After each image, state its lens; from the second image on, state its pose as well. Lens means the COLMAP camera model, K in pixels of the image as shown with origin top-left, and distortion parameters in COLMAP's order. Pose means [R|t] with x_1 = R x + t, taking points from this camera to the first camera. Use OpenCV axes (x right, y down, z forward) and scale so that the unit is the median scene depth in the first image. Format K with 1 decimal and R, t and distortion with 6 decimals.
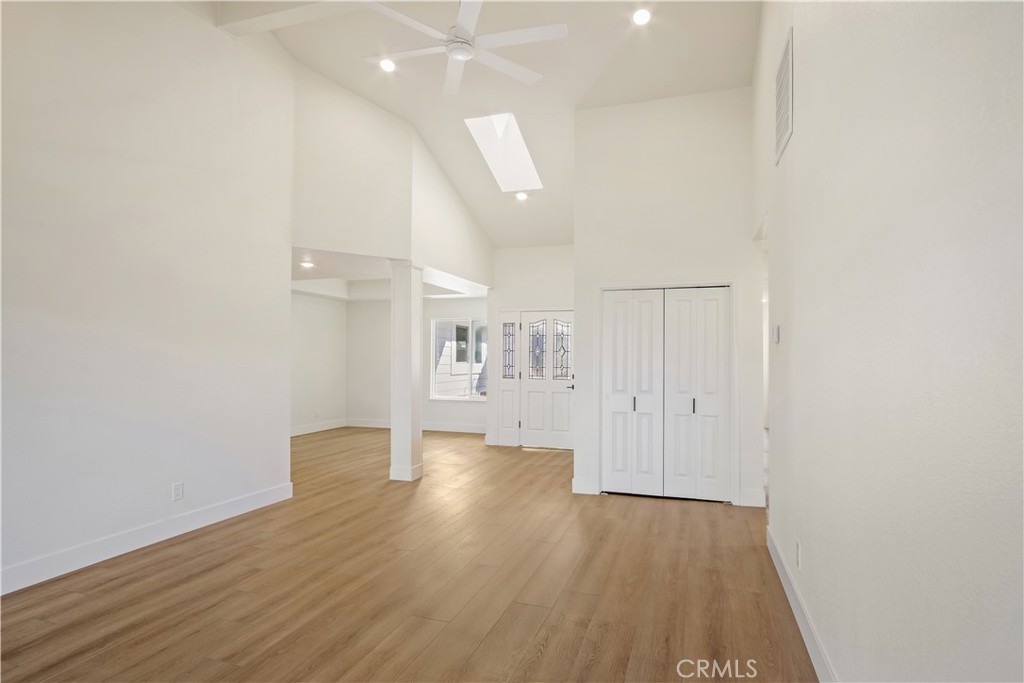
lens RADIAL K [[564.5, 0, 514.3], [0, 564.5, 352.4], [0, 0, 1]] dist [-0.004016, -0.000723]
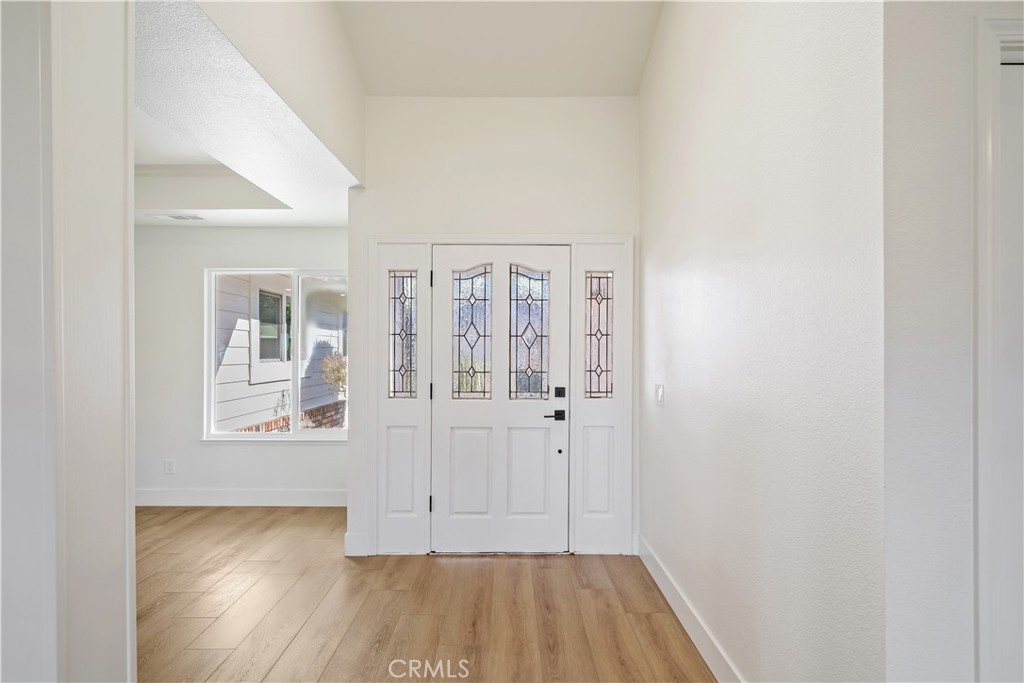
lens RADIAL K [[564.5, 0, 514.3], [0, 564.5, 352.4], [0, 0, 1]] dist [-0.004016, -0.000723]
pose [[0.941885, -0.006430, 0.335873, -0.063183], [0.001796, 0.999899, 0.014106, 0.004065], [-0.335930, -0.012683, 0.941802, 0.477909]]
